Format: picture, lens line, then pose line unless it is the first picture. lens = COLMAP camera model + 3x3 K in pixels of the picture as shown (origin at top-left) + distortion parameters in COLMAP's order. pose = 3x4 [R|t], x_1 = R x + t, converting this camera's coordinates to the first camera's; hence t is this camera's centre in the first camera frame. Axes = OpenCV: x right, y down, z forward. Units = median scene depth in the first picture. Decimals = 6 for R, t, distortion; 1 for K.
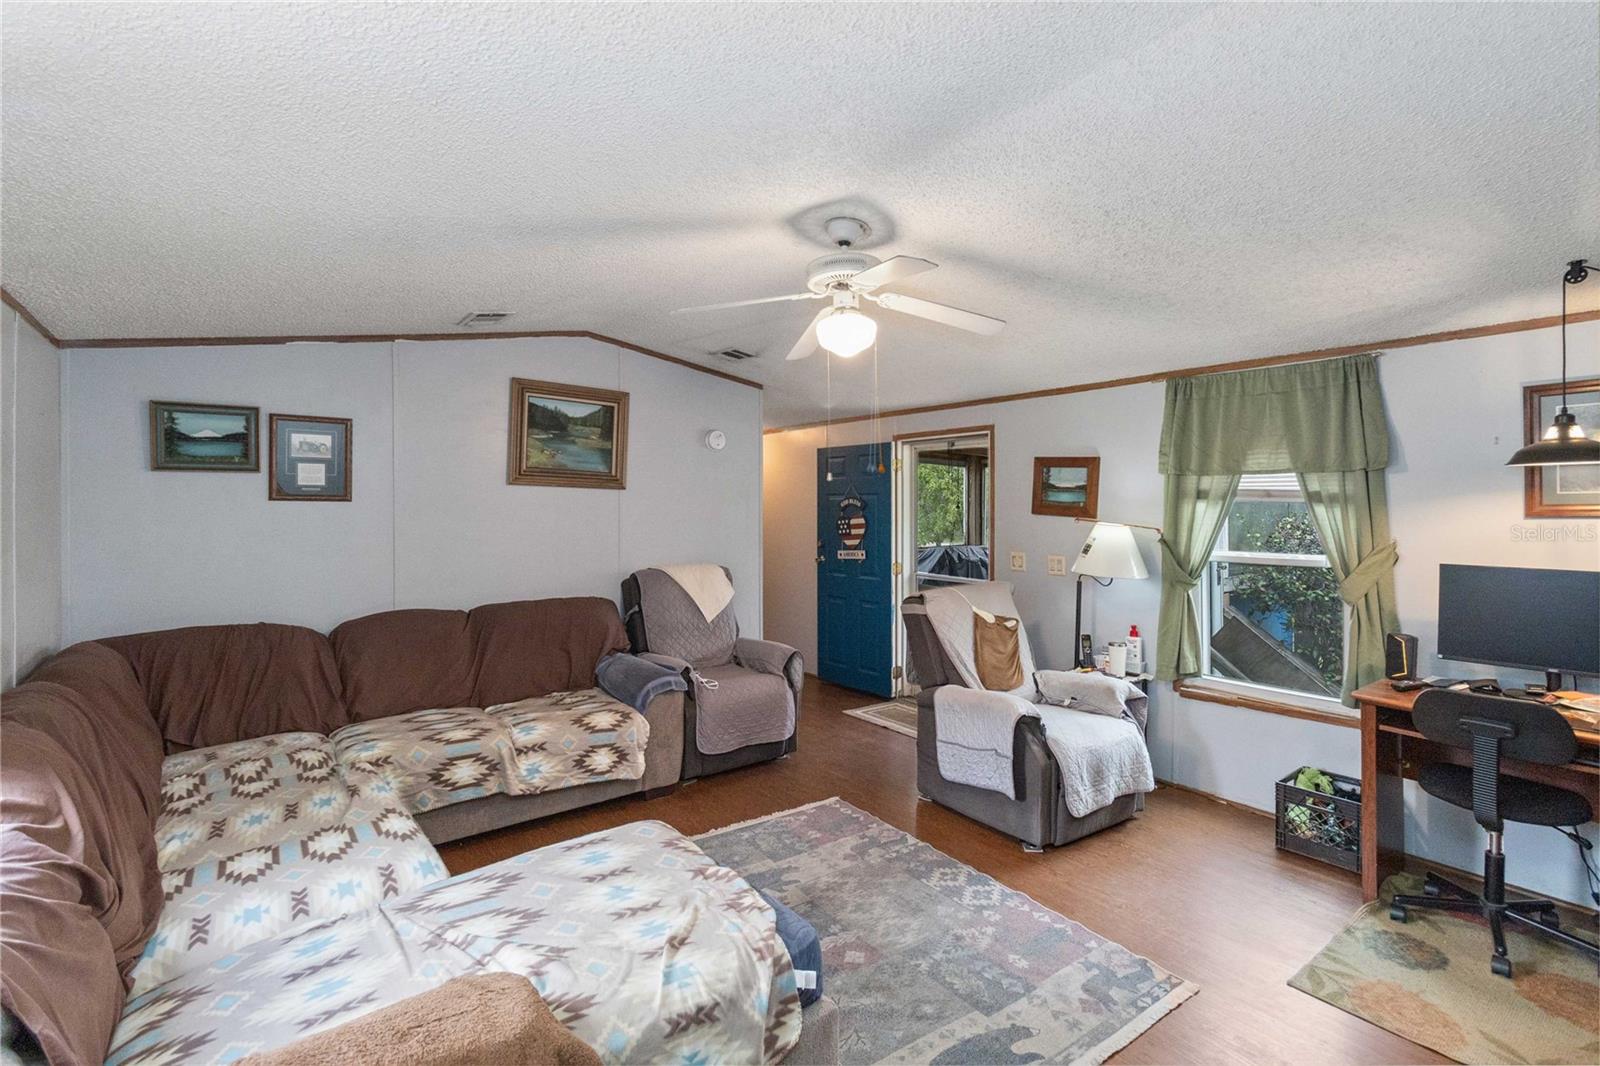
lens RADIAL K [[740.3, 0, 779.7], [0, 740.3, 500.5], [0, 0, 1]] dist [-0.001665, -0.000227]
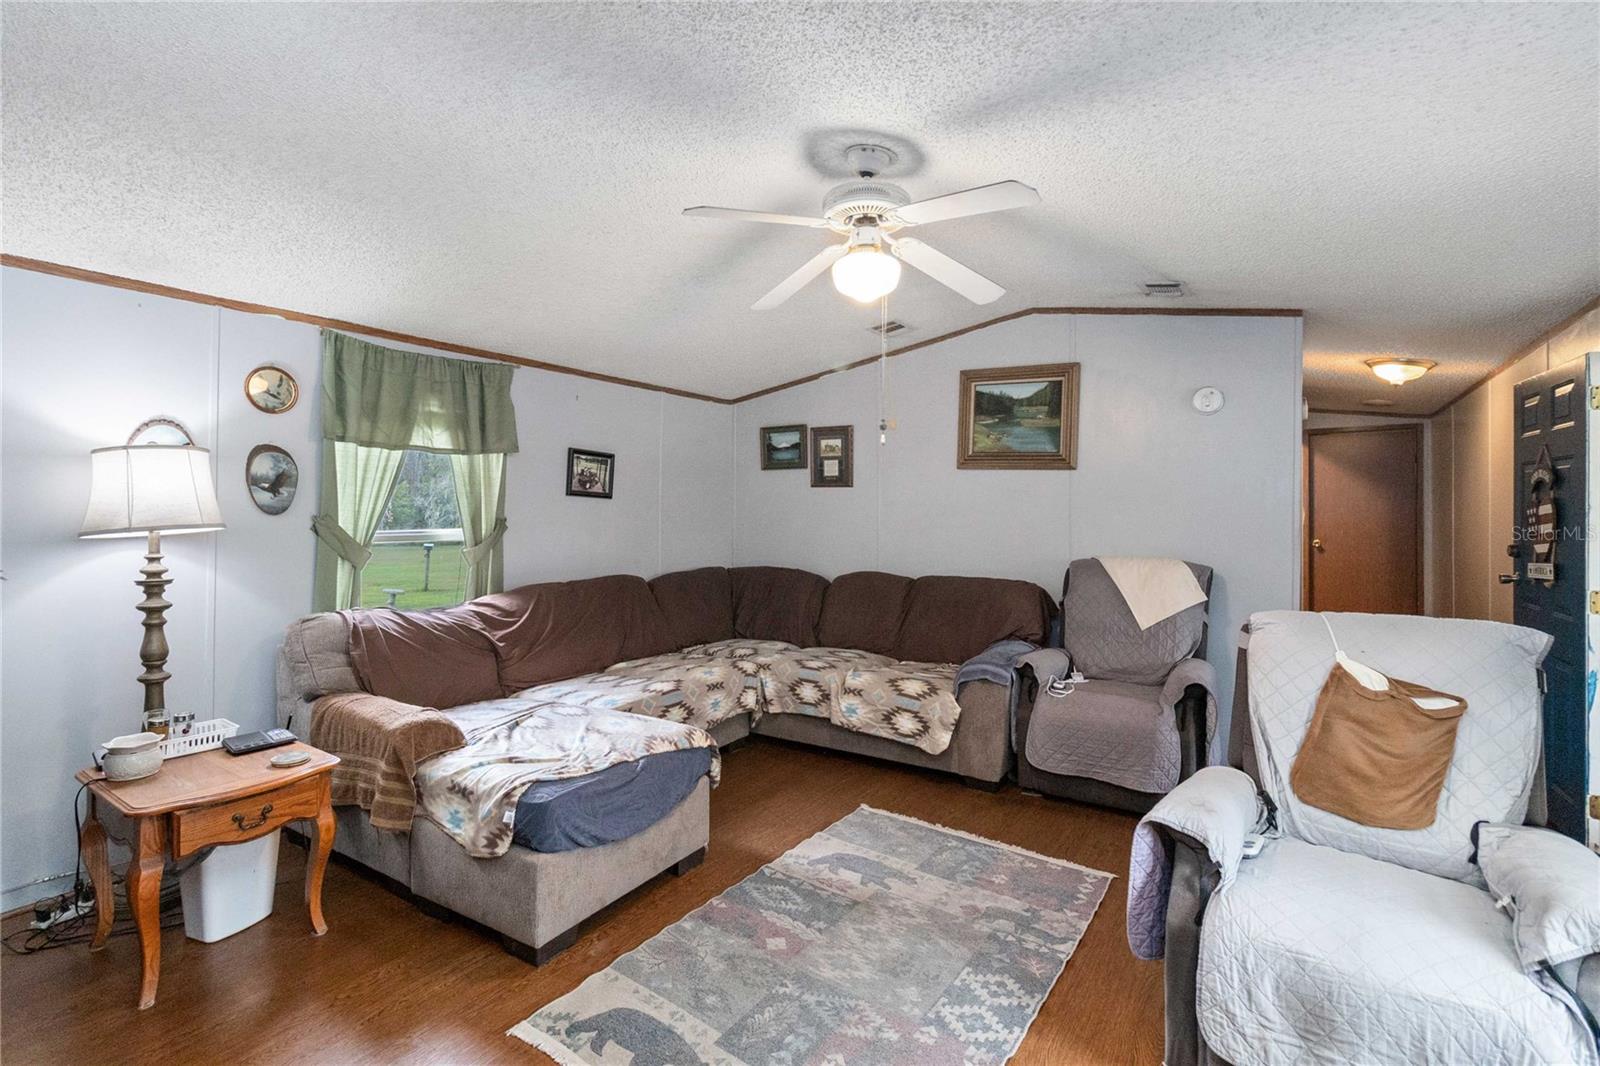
lens RADIAL K [[740.3, 0, 797.8], [0, 740.3, 499.2], [0, 0, 1]] dist [-0.001665, -0.000227]
pose [[0.345115, -0.009194, -0.938515, 0.665530], [0.003561, 0.999958, -0.008486, 0.035796], [0.938554, -0.000413, 0.345133, 0.460977]]
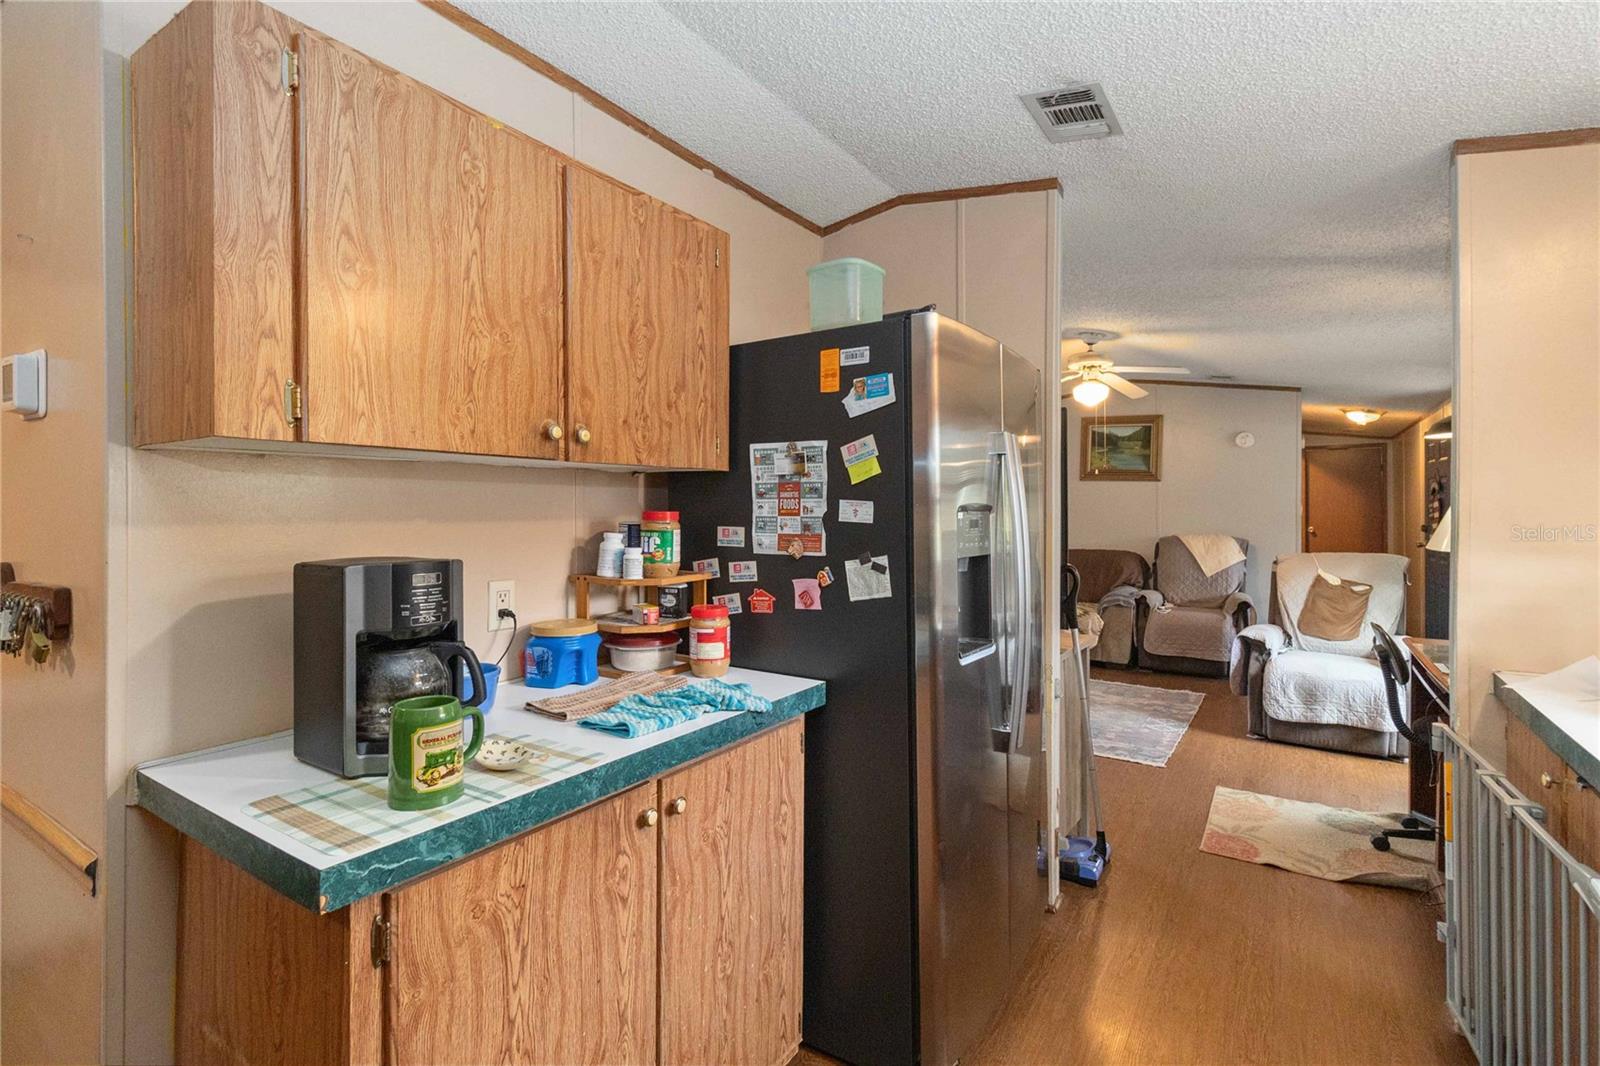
lens RADIAL K [[740.3, 0, 796.7], [0, 740.3, 499.9], [0, 0, 1]] dist [-0.001665, -0.000227]
pose [[0.347867, -0.008650, -0.937504, 1.150617], [0.009637, 0.999938, -0.005650, 0.029398], [0.937495, -0.007070, 0.347928, -0.230399]]
